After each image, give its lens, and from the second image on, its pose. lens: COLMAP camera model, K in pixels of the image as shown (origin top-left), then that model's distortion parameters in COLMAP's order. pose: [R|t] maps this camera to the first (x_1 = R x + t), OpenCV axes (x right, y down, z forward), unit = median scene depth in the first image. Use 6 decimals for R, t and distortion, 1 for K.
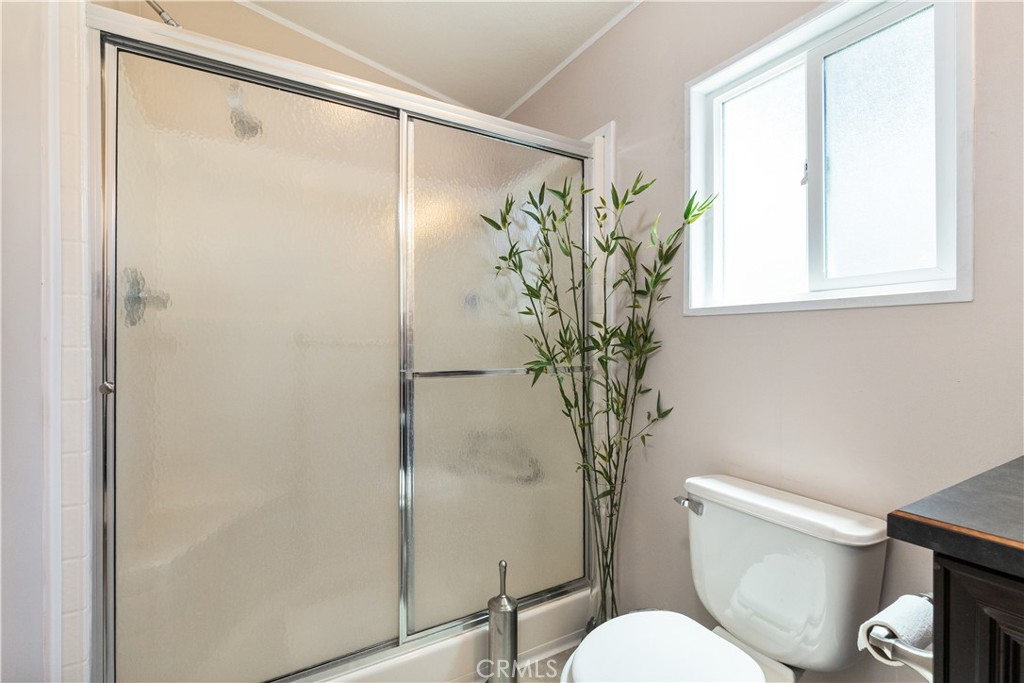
lens RADIAL K [[452.3, 0, 513.2], [0, 452.3, 341.6], [0, 0, 1]] dist [0.002871, -0.000952]
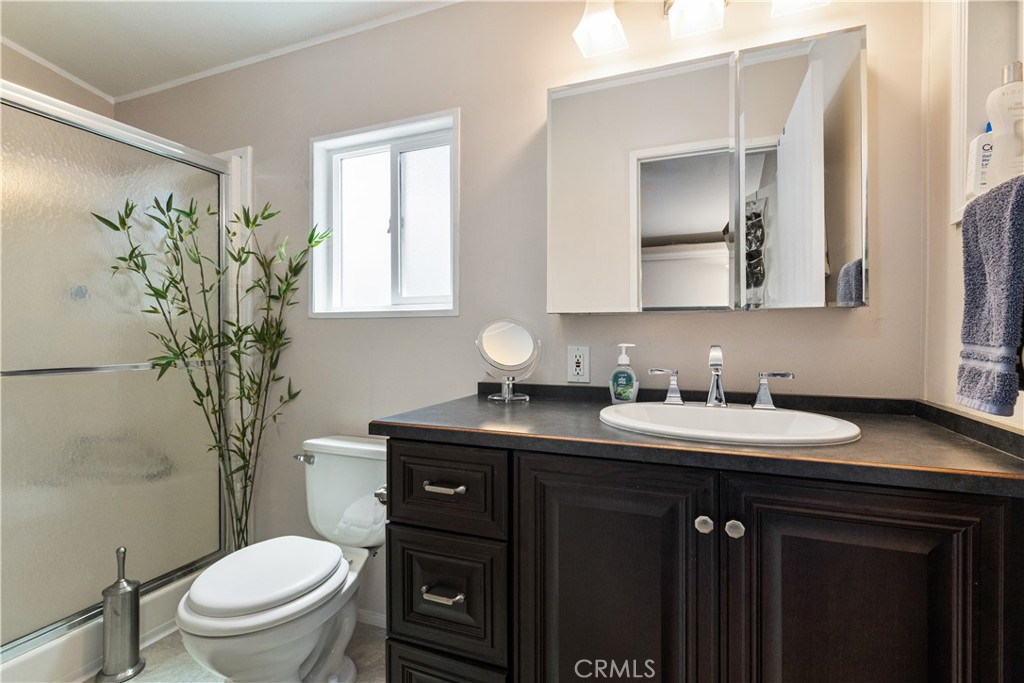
lens RADIAL K [[452.3, 0, 518.9], [0, 452.3, 337.0], [0, 0, 1]] dist [0.002871, -0.000952]
pose [[0.771797, -0.000013, 0.635869, 0.019124], [0.000463, 1.000000, -0.000541, -0.002021], [-0.635868, 0.000712, 0.771797, -0.373909]]
